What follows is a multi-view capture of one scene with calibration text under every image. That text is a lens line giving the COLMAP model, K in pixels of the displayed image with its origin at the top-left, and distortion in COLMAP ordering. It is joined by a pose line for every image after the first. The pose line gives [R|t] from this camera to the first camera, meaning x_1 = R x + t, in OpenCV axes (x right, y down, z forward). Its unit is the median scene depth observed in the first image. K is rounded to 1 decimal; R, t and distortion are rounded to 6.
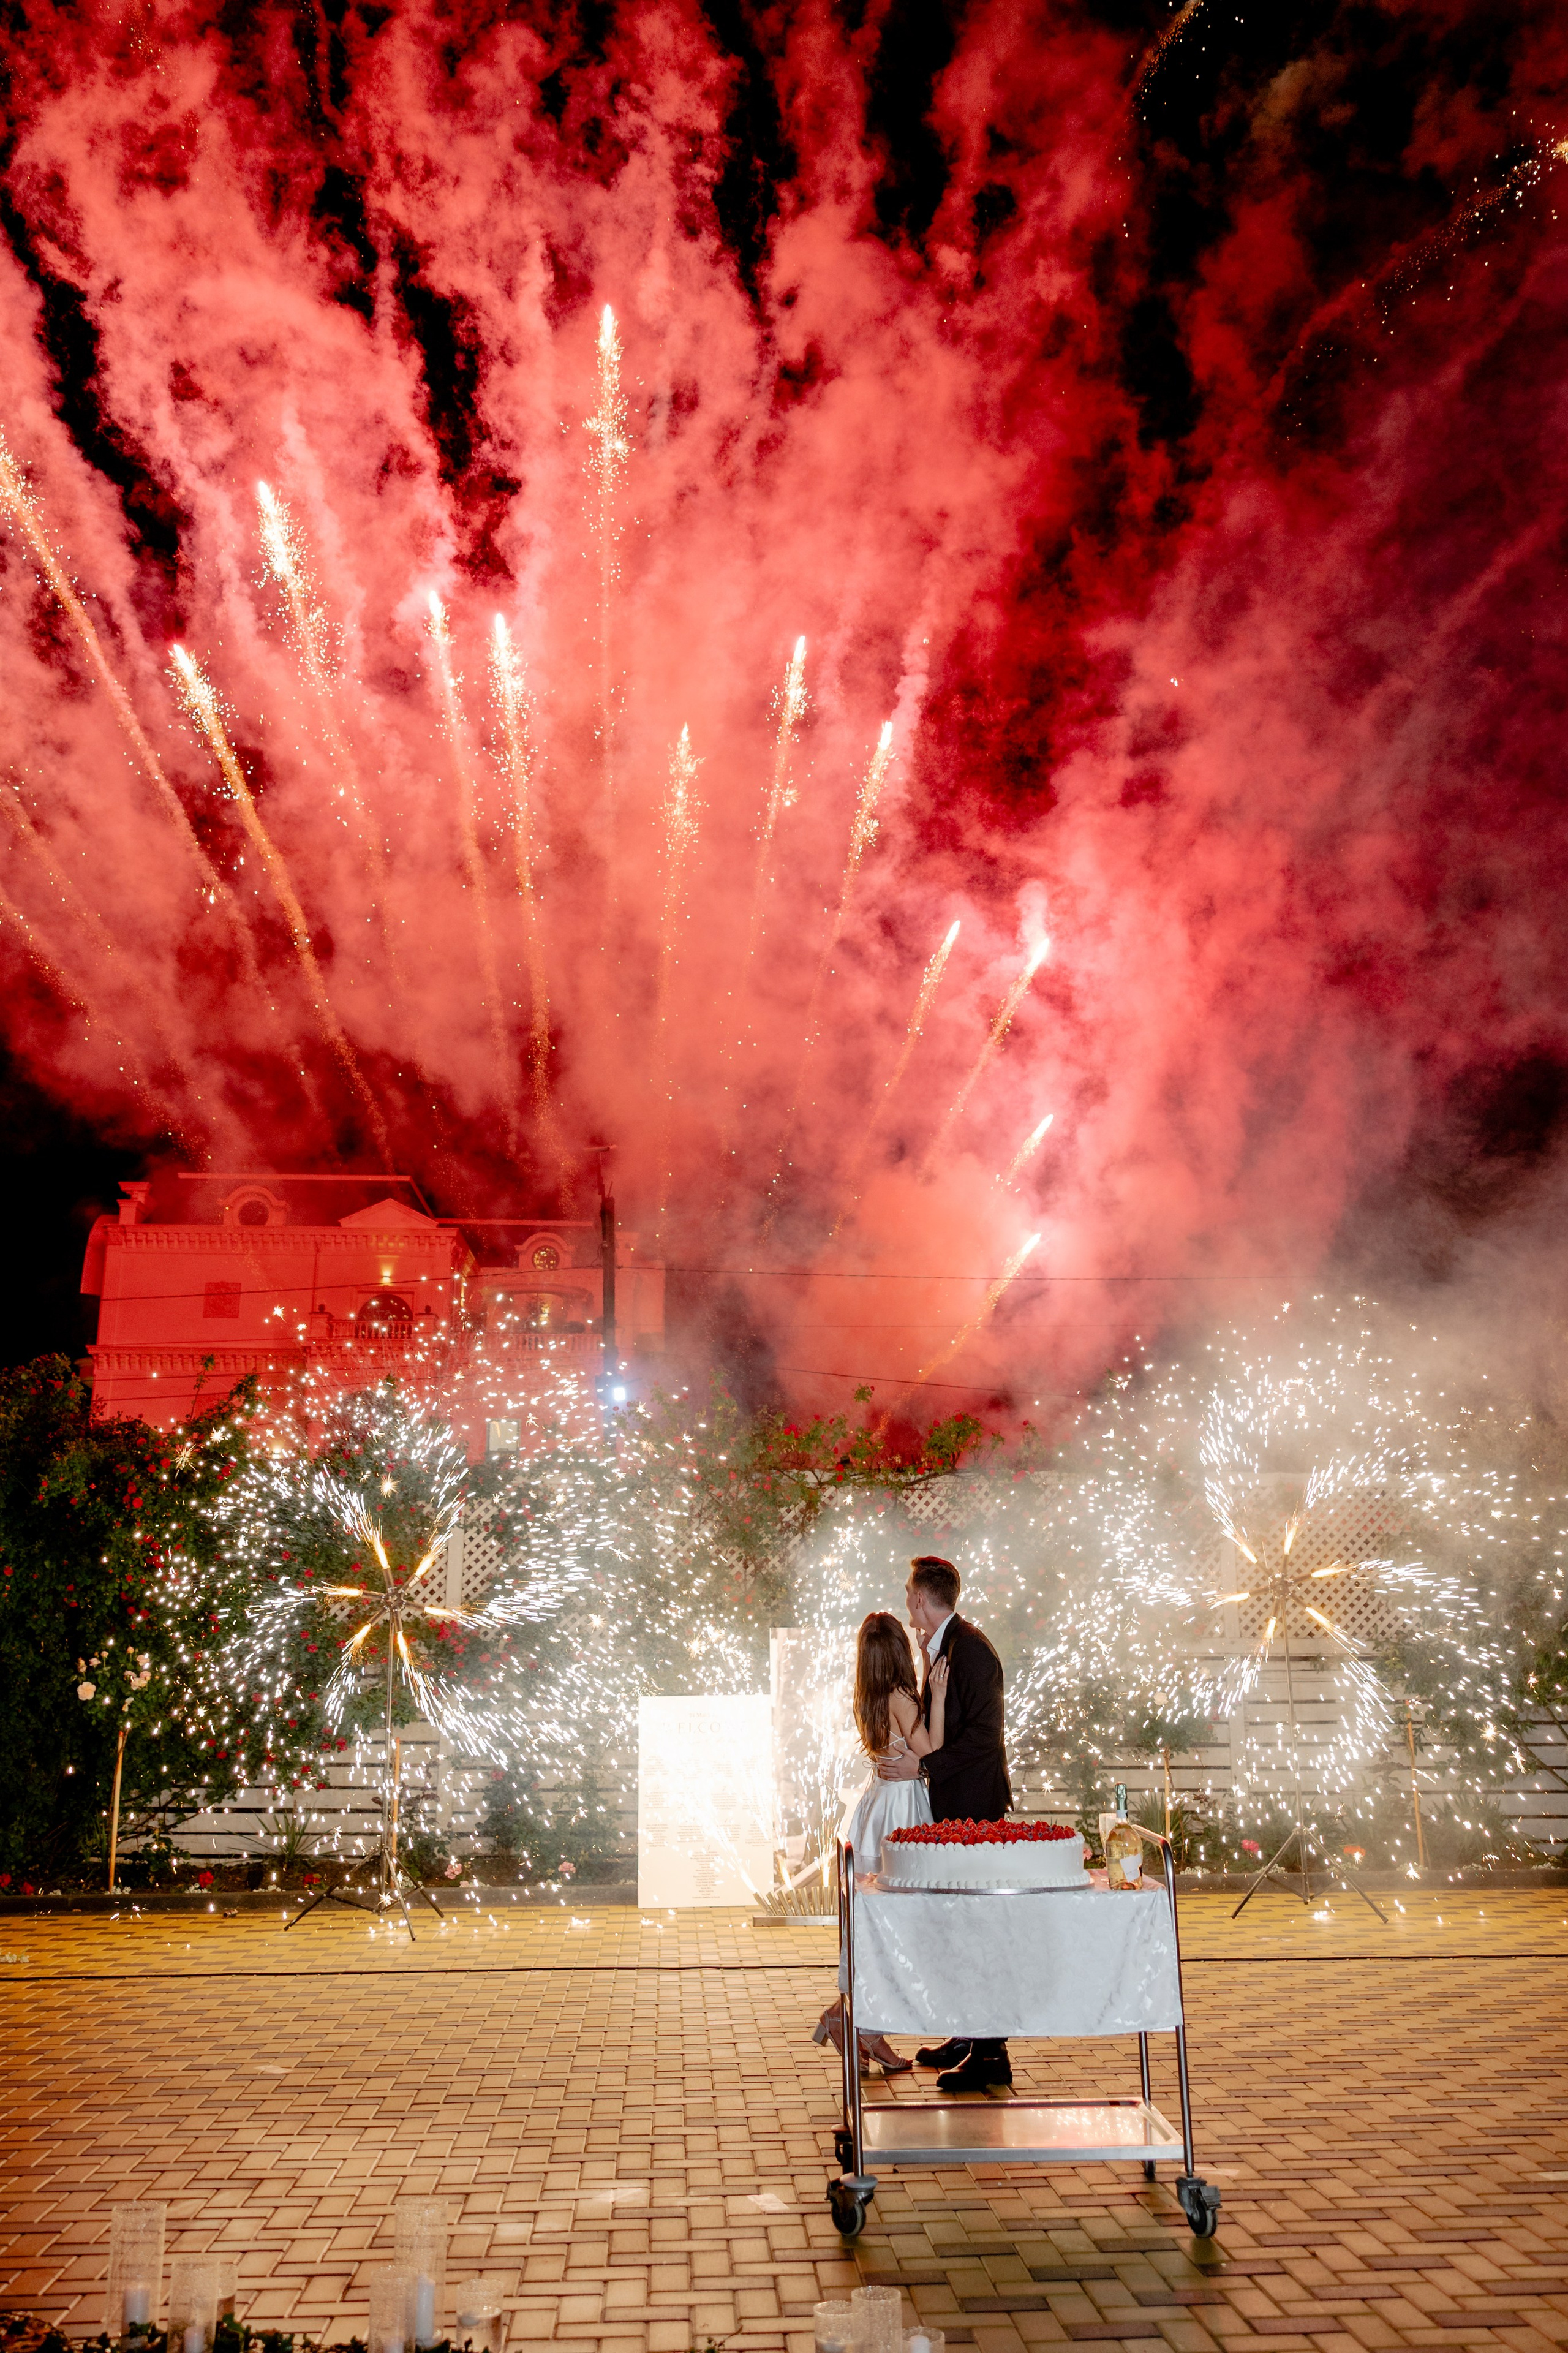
lens RADIAL K [[1910.5, 0, 777.2], [0, 1910.5, 1172.0], [0, 0, 1]] dist [0.007865, 0.002061]
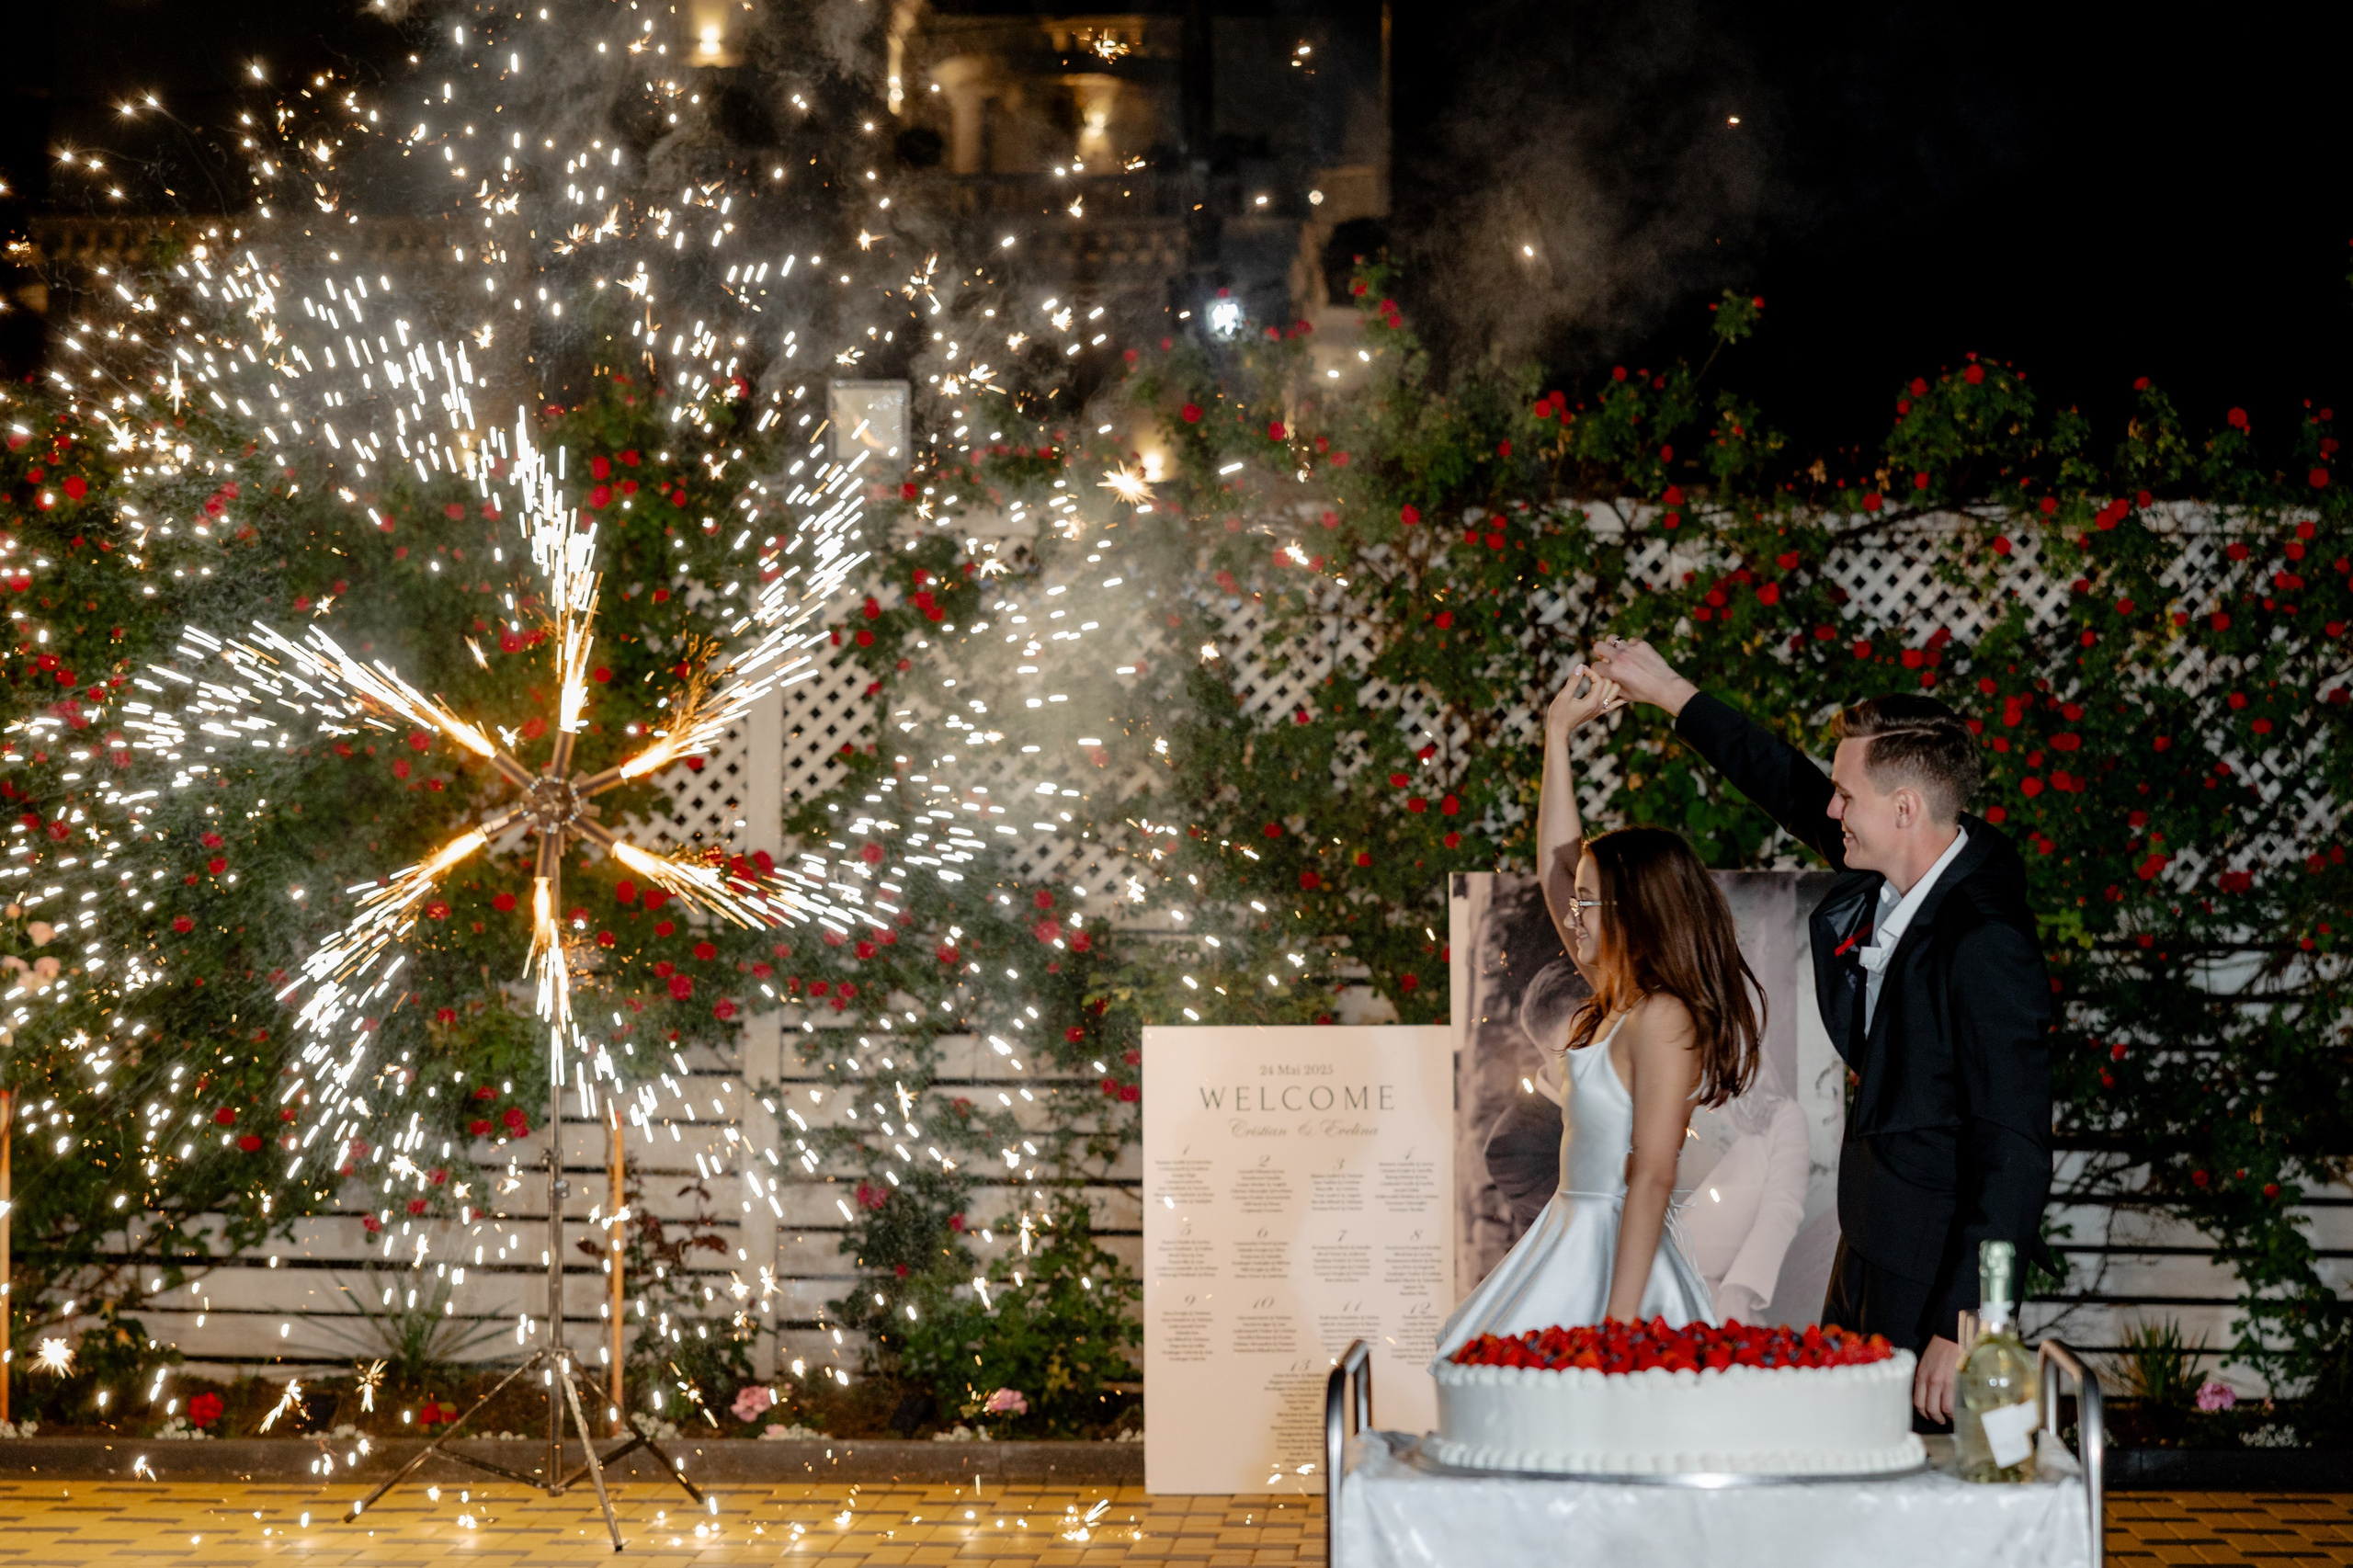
lens RADIAL K [[4631.4, 0, 1157.6], [0, 4631.4, 786.2], [0, 0, 1]] dist [0.019588, 0.027117]
pose [[0.992724, 0.004587, -0.120325, 0.106136], [0.021357, 0.976722, 0.213441, 0.001810], [0.118503, -0.214458, 0.969518, 0.015456]]
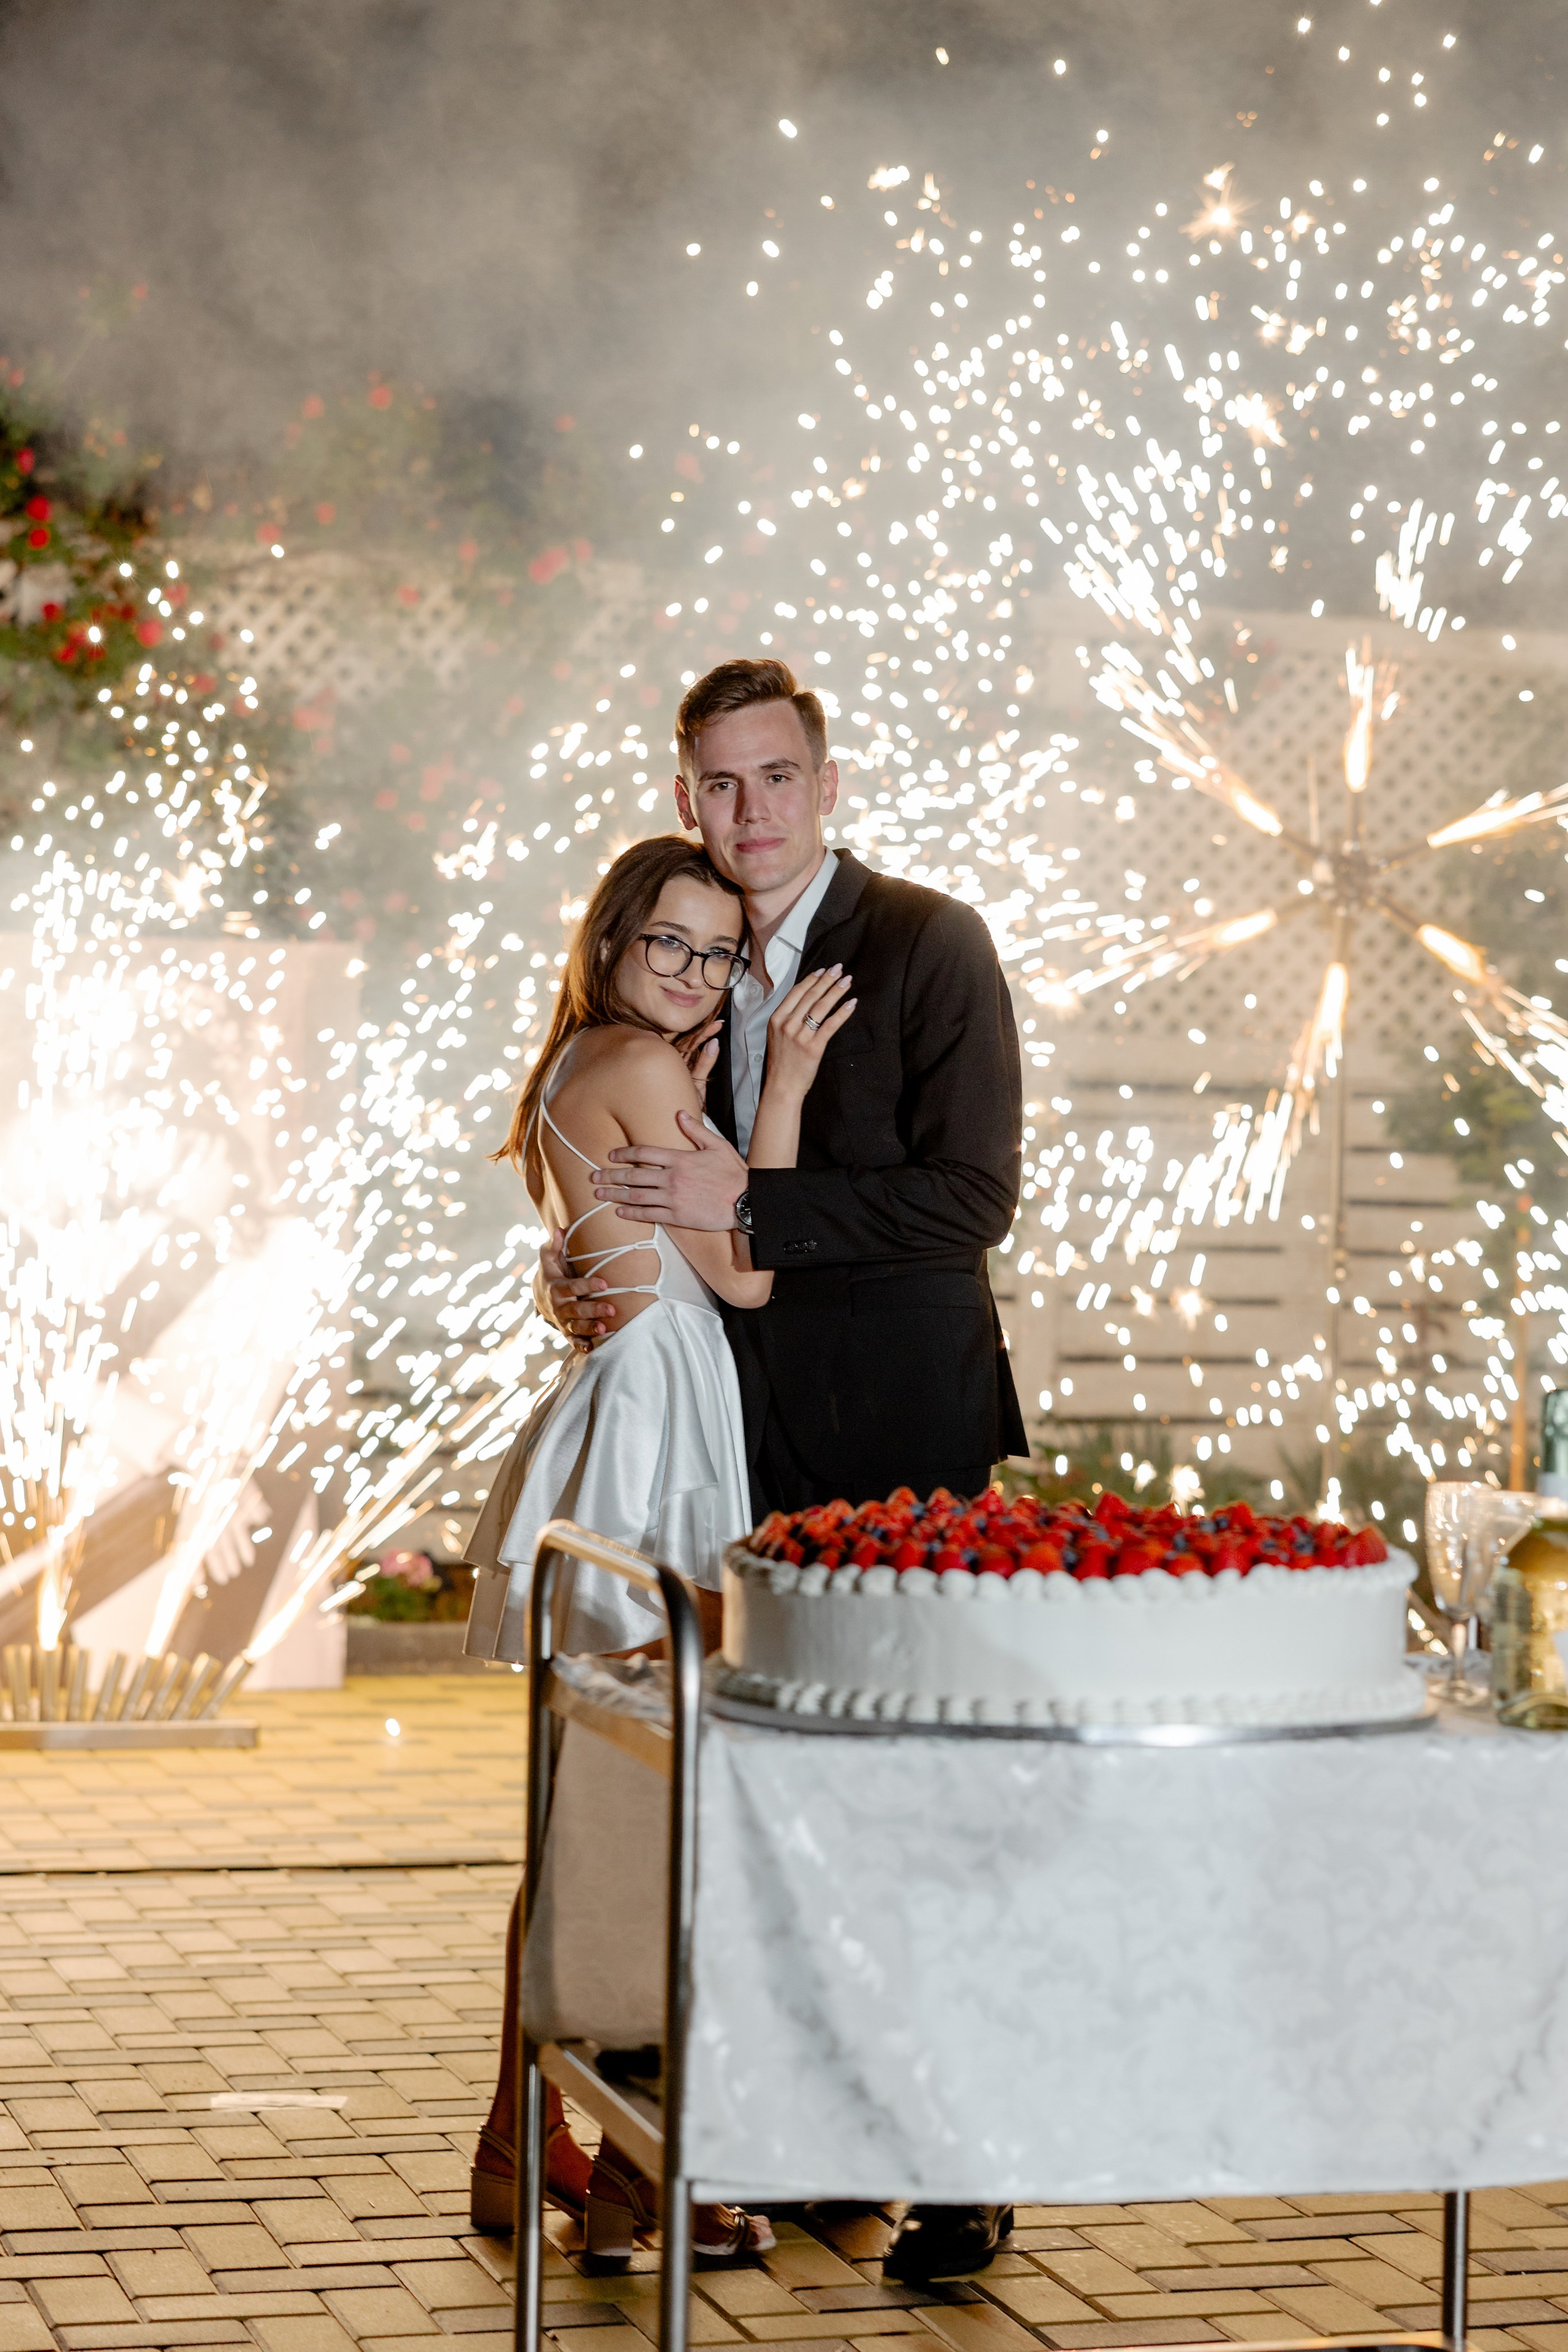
lens RADIAL K [[4725.1, 0, 775.2], [0, 4725.1, 1174.6], [0, 0, 1]] dist [-0.005225, 0.298162]
pose [[0.969596, 0.035289, 0.242153, -0.102920], [-0.097602, 0.963201, 0.250436, 0.105243], [-0.224404, -0.266456, 0.937360, 0.316890]]
